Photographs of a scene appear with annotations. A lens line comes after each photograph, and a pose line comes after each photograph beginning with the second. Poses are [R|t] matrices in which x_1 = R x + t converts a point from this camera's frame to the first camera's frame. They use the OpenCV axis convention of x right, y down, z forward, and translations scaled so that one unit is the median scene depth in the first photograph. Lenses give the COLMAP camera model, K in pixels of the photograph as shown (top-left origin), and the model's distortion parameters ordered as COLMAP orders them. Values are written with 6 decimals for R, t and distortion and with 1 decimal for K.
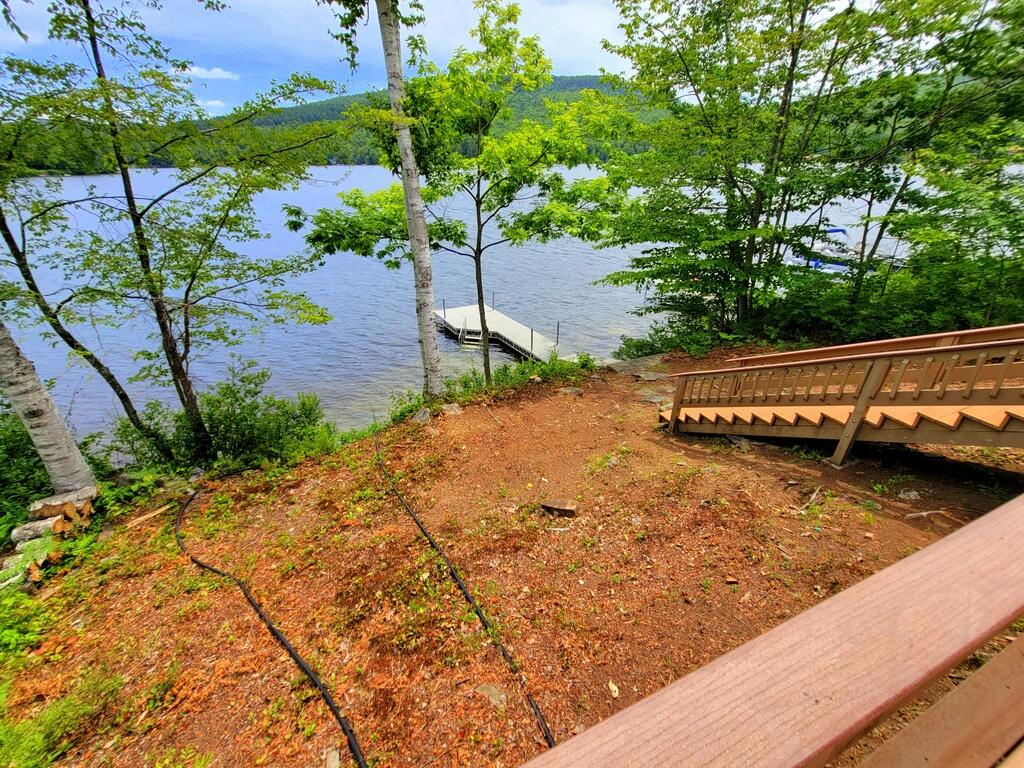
lens RADIAL K [[432.1, 0, 509.6], [0, 432.1, 398.3], [0, 0, 1]] dist [-0.007752, 0.000030]
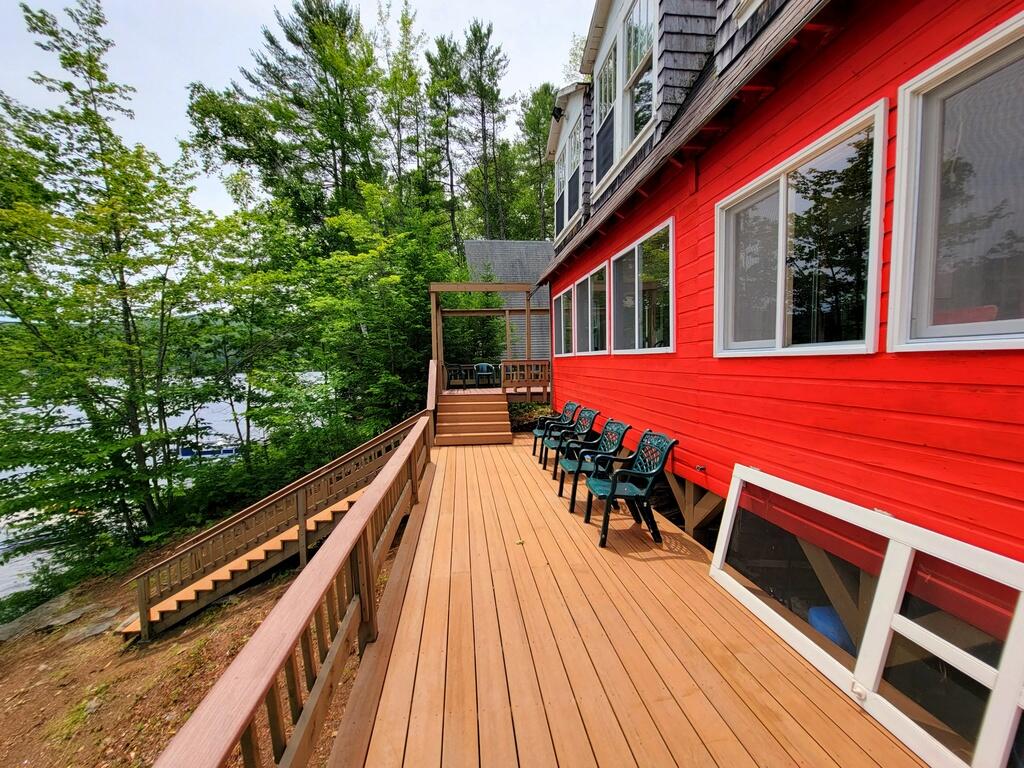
lens RADIAL K [[424.5, 0, 509.3], [0, 424.5, 393.9], [0, 0, 1]] dist [-0.000423, -0.000665]
pose [[0.297383, -0.061756, 0.952759, -0.150054], [0.475193, 0.875100, -0.091599, 0.044538], [-0.828103, 0.479985, 0.289586, -0.105466]]
